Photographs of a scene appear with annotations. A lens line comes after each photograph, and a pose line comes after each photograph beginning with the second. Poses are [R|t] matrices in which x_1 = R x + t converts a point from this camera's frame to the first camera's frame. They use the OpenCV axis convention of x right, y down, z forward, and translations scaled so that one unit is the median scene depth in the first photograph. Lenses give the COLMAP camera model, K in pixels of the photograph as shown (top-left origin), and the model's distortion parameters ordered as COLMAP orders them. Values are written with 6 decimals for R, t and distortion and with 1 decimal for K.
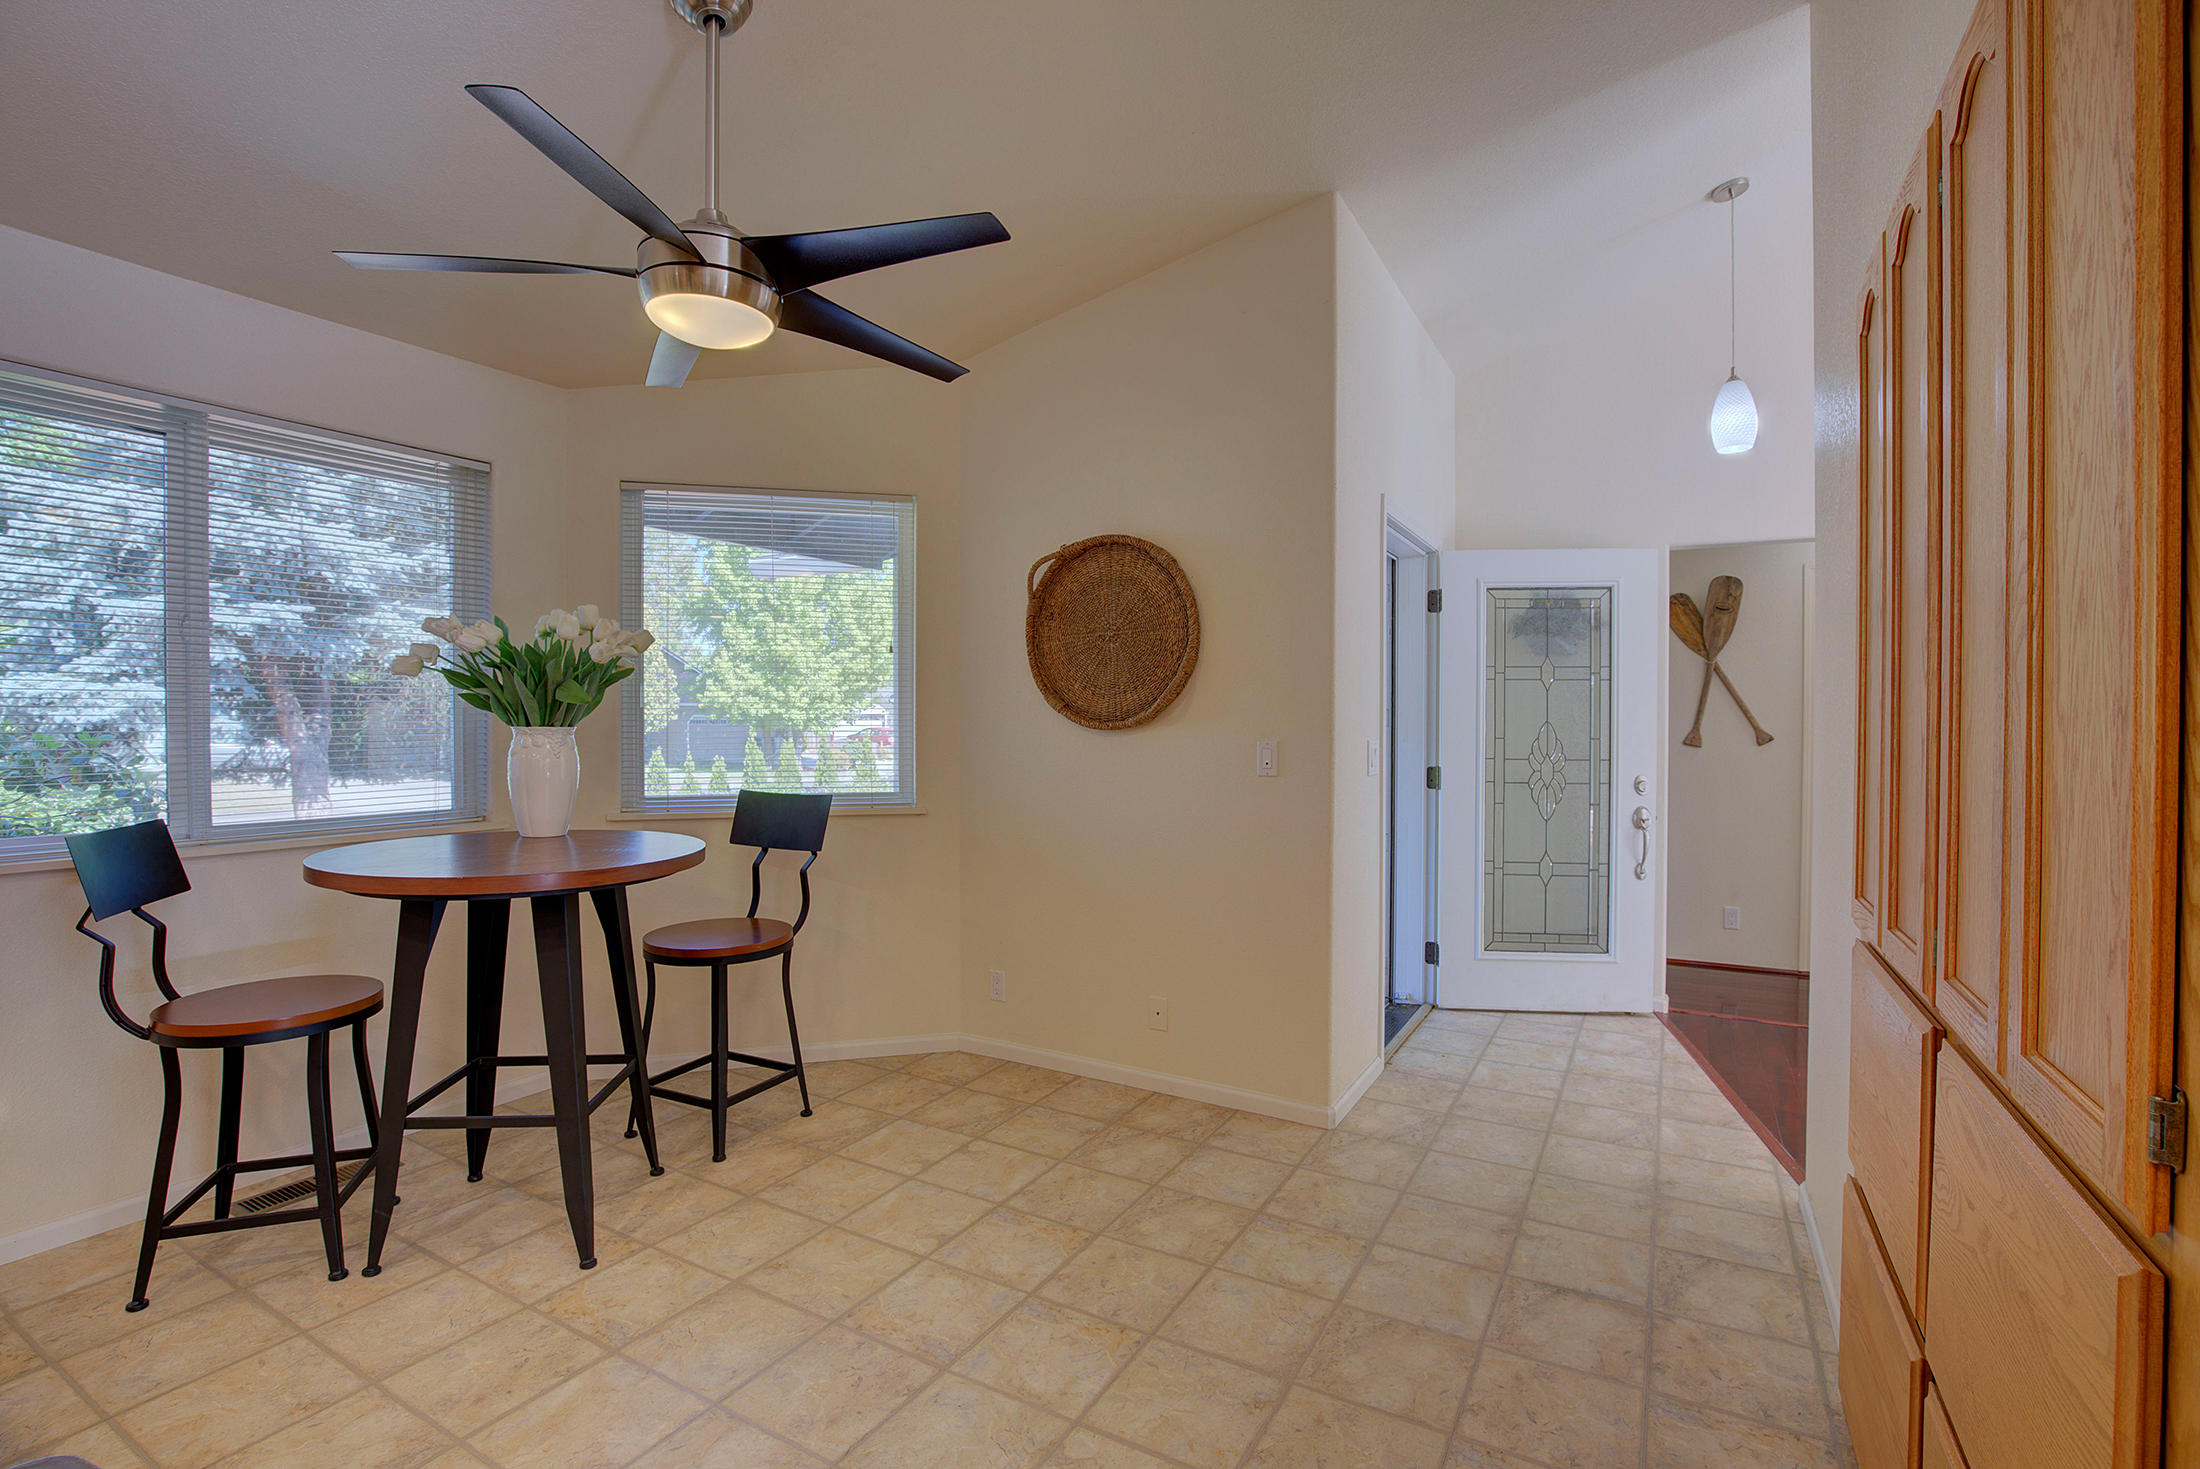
lens RADIAL K [[1013.6, 0, 1083.6], [0, 1013.6, 738.3], [0, 0, 1]] dist [-0.037193, 0.006328]
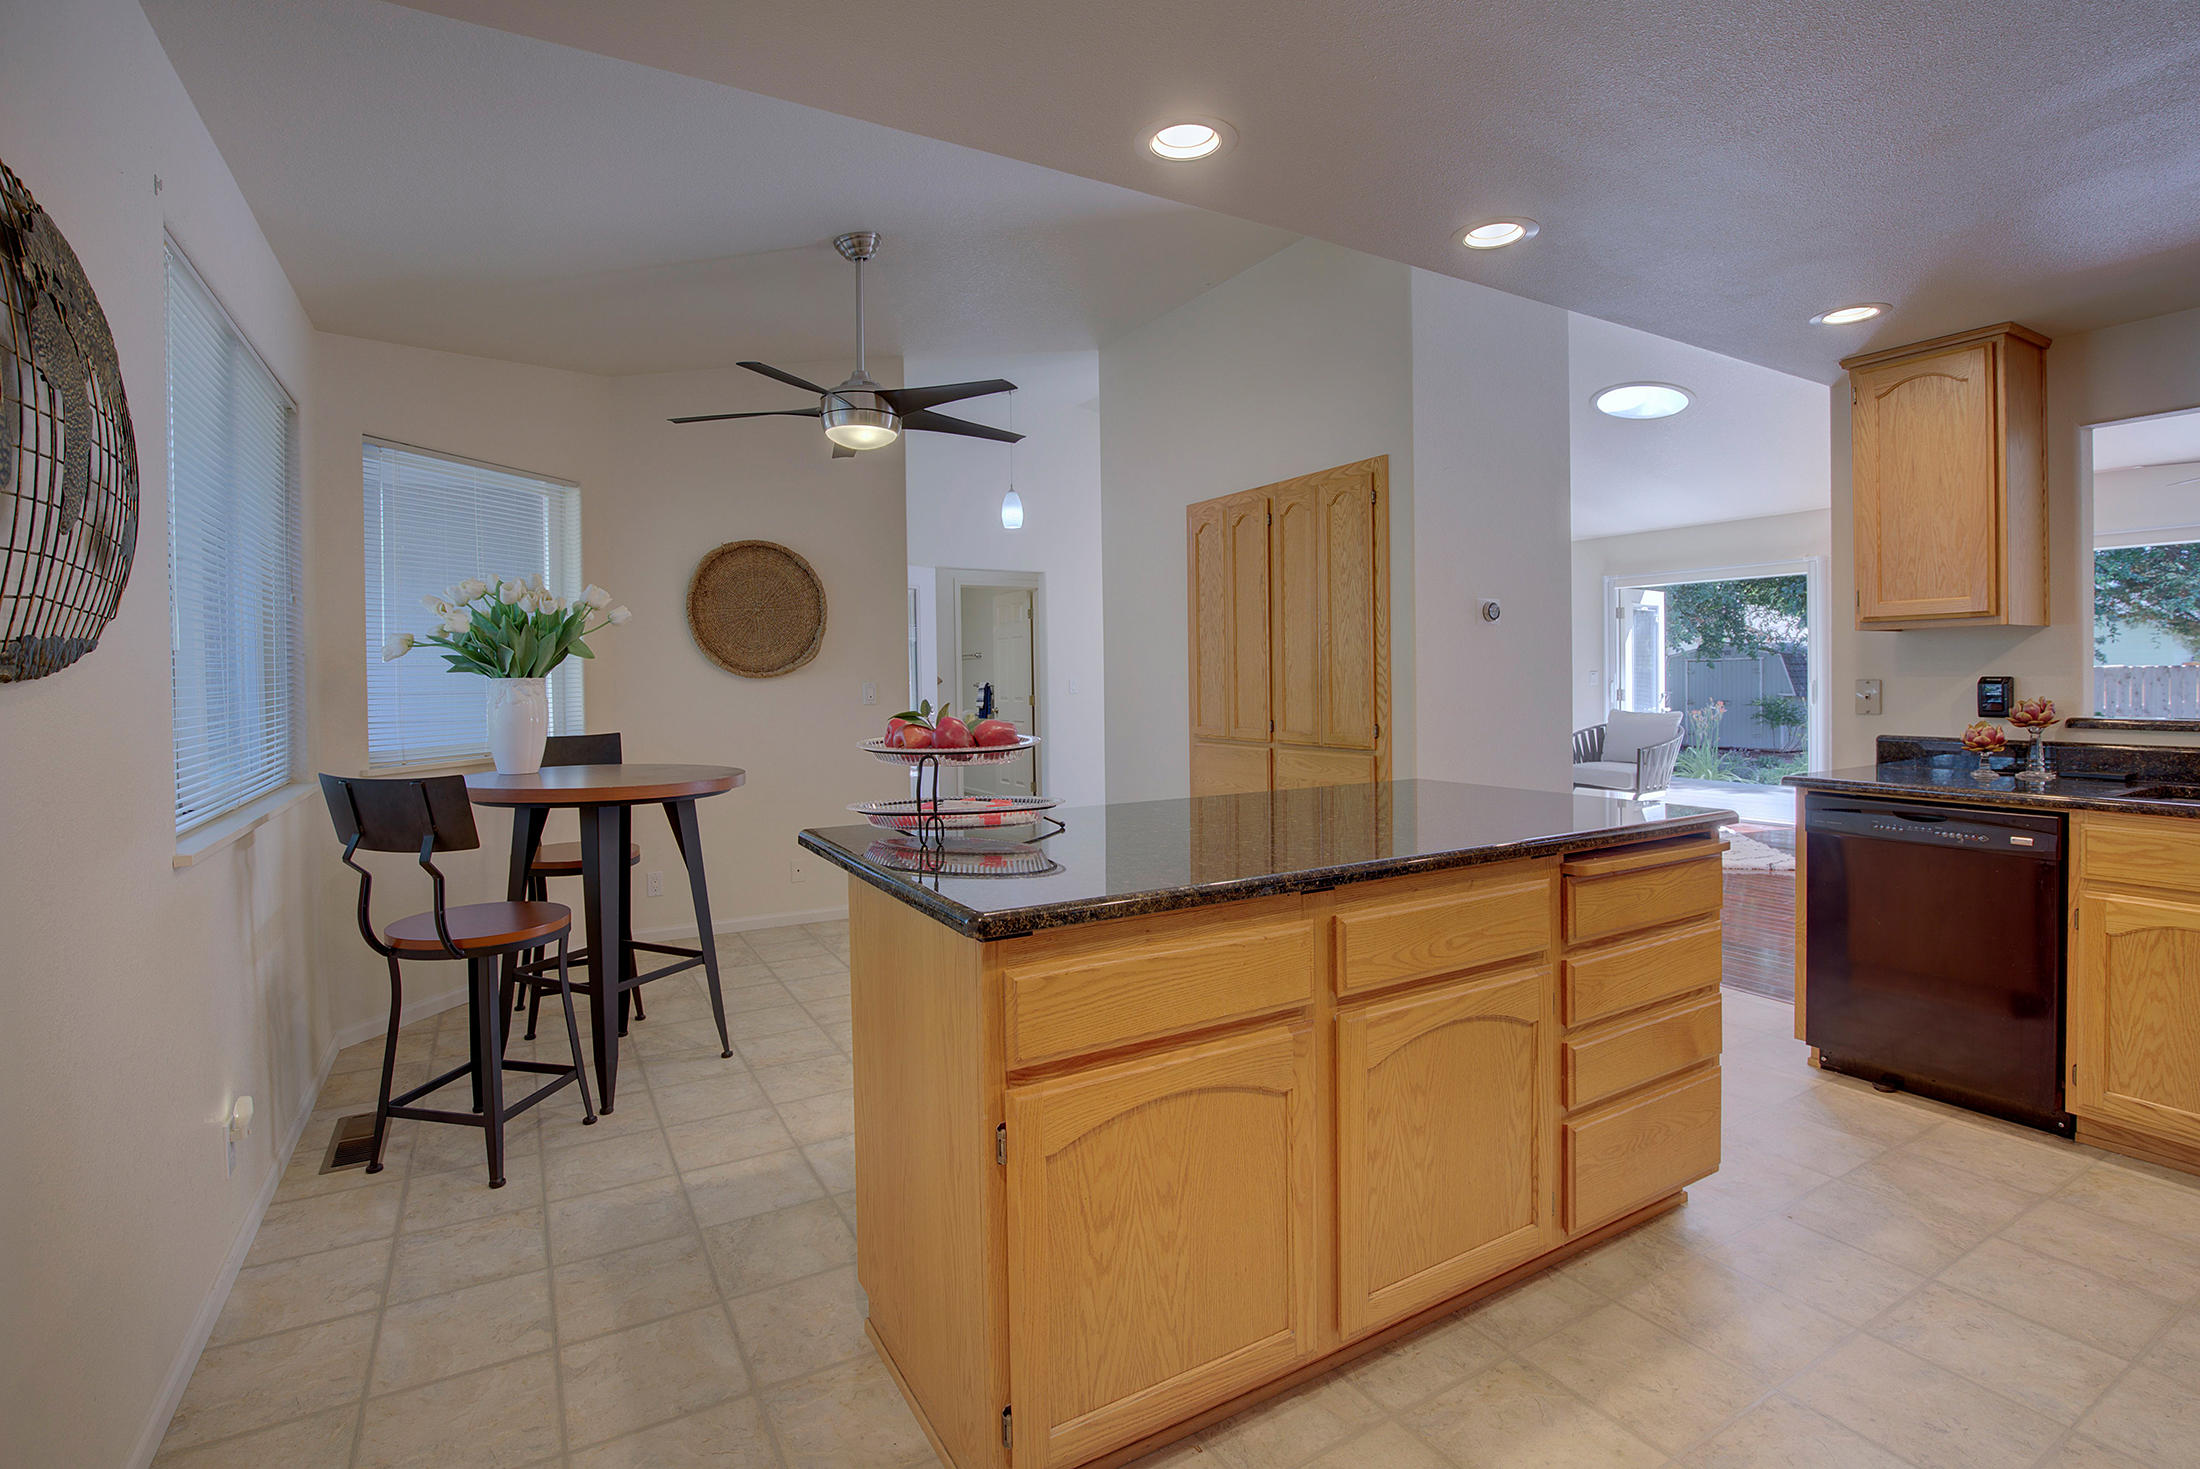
lens RADIAL K [[1013.6, 0, 1104.8], [0, 1013.6, 690.1], [0, 0, 1]] dist [-0.037193, 0.006328]
pose [[0.487491, -0.023624, 0.872808, -1.290230], [0.022866, 0.999636, 0.014285, -0.001956], [-0.872829, 0.012993, 0.487854, -0.137234]]
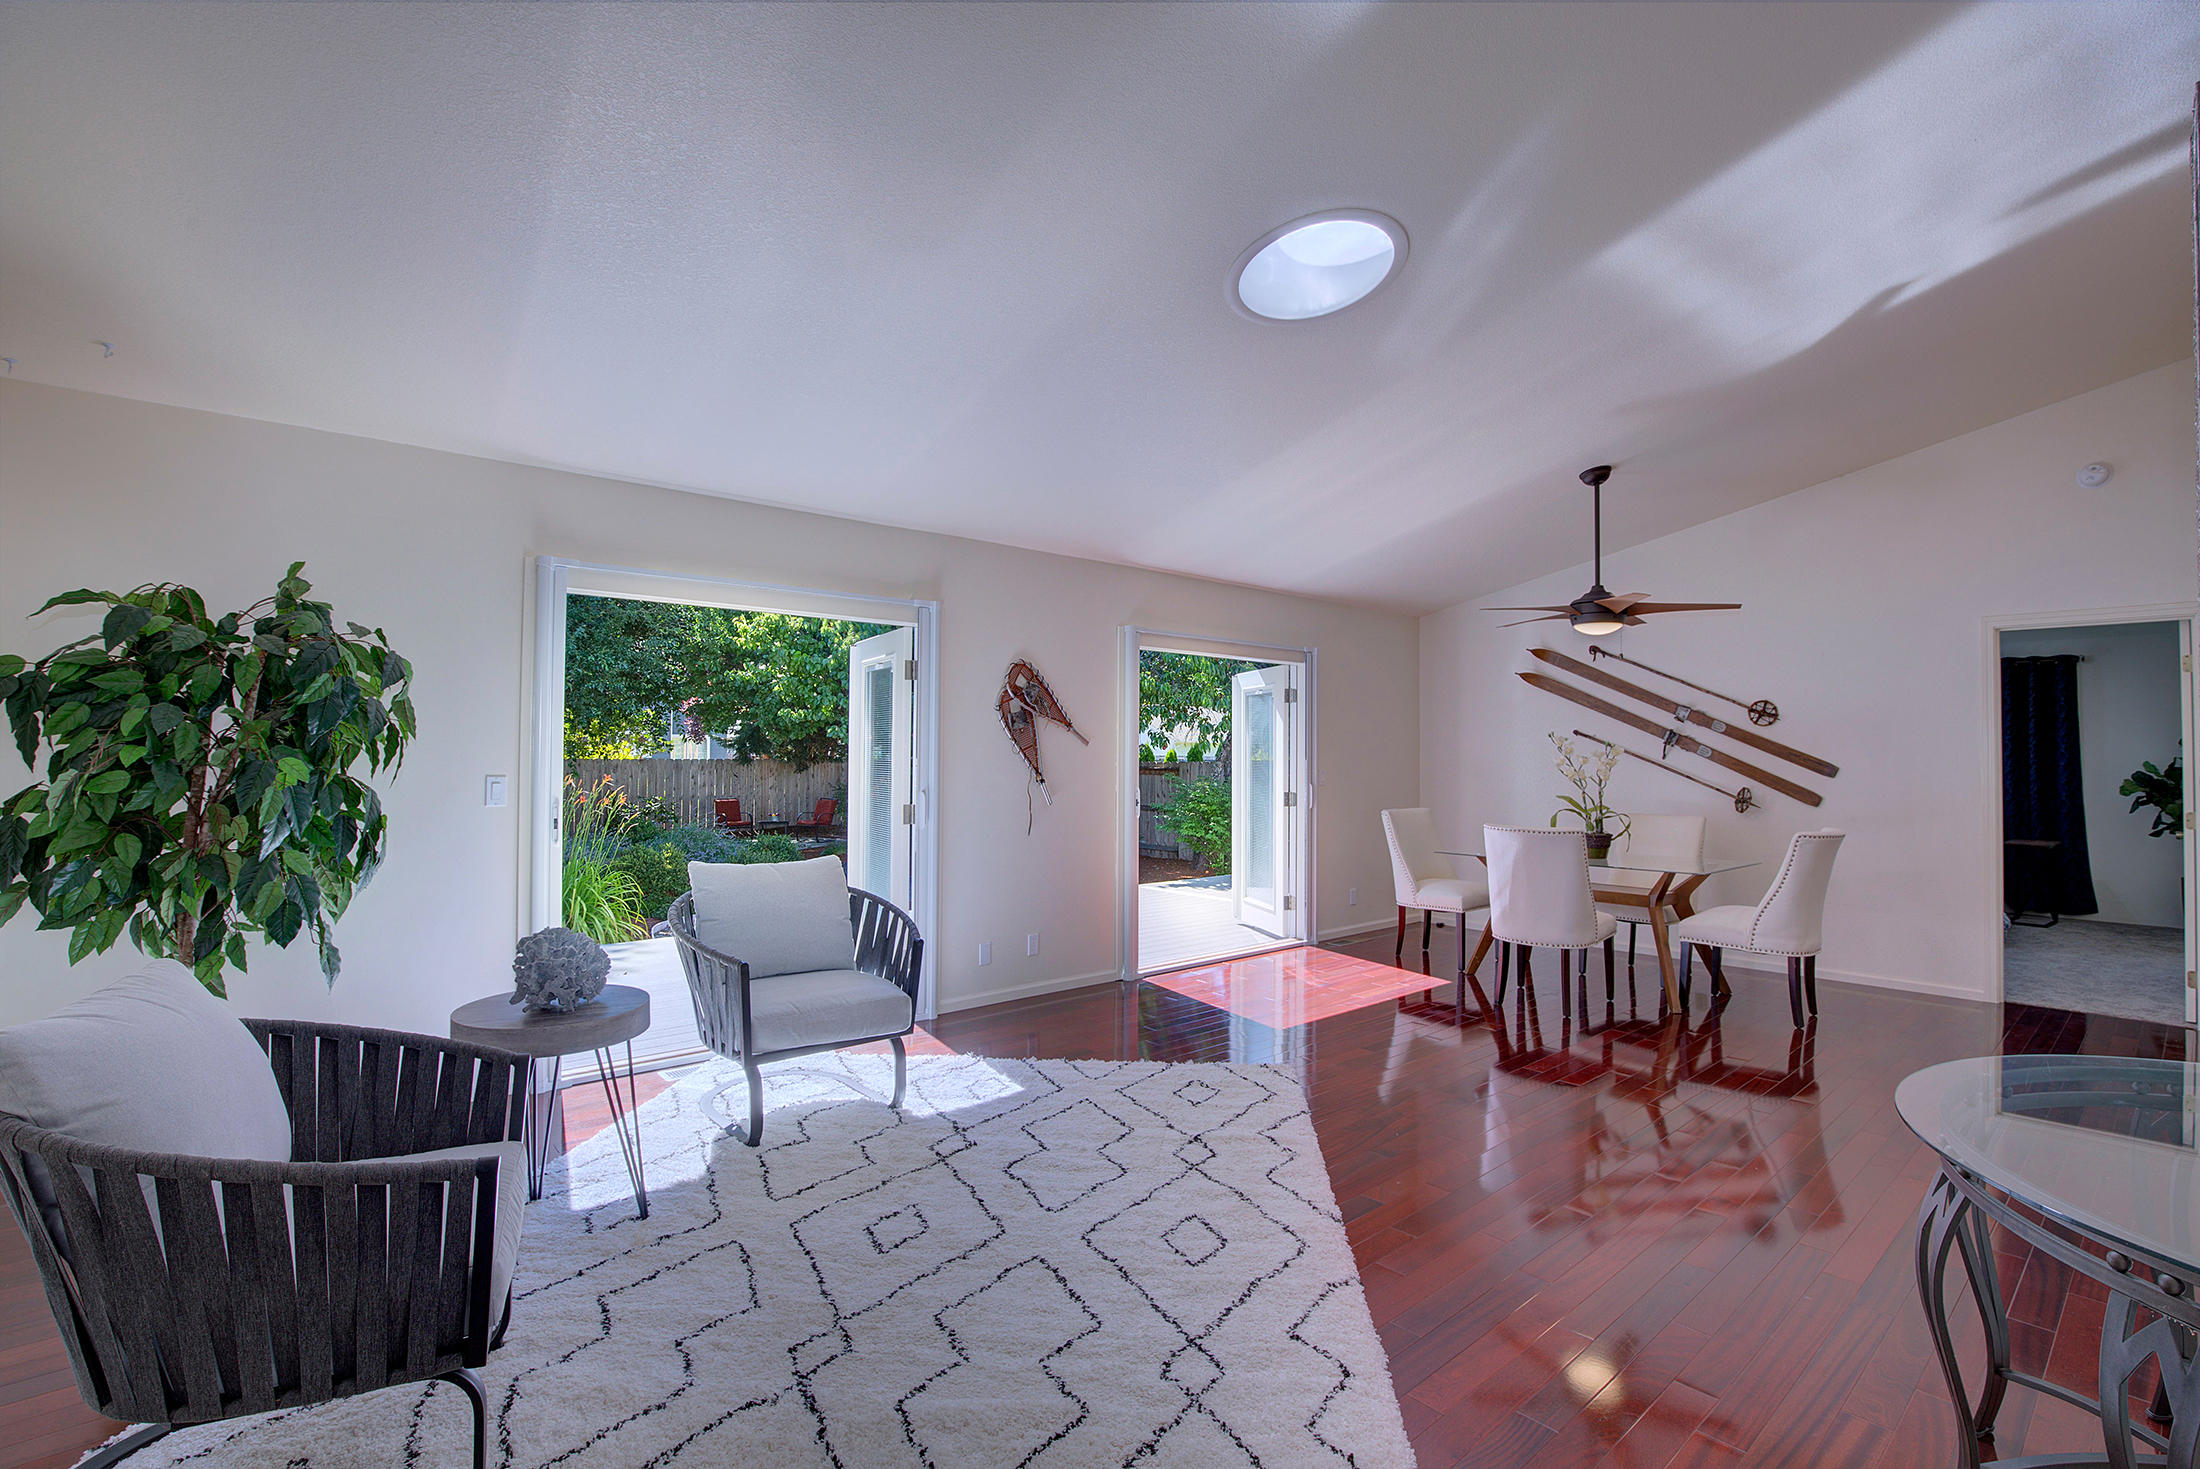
lens RADIAL K [[1013.6, 0, 1101.4], [0, 1013.6, 737.9], [0, 0, 1]] dist [-0.037193, 0.006328]
pose [[-0.950211, -0.004371, 0.311576, 1.209316], [-0.005907, 0.999975, -0.003984, -0.032261], [-0.311551, -0.005626, -0.950213, 1.133105]]
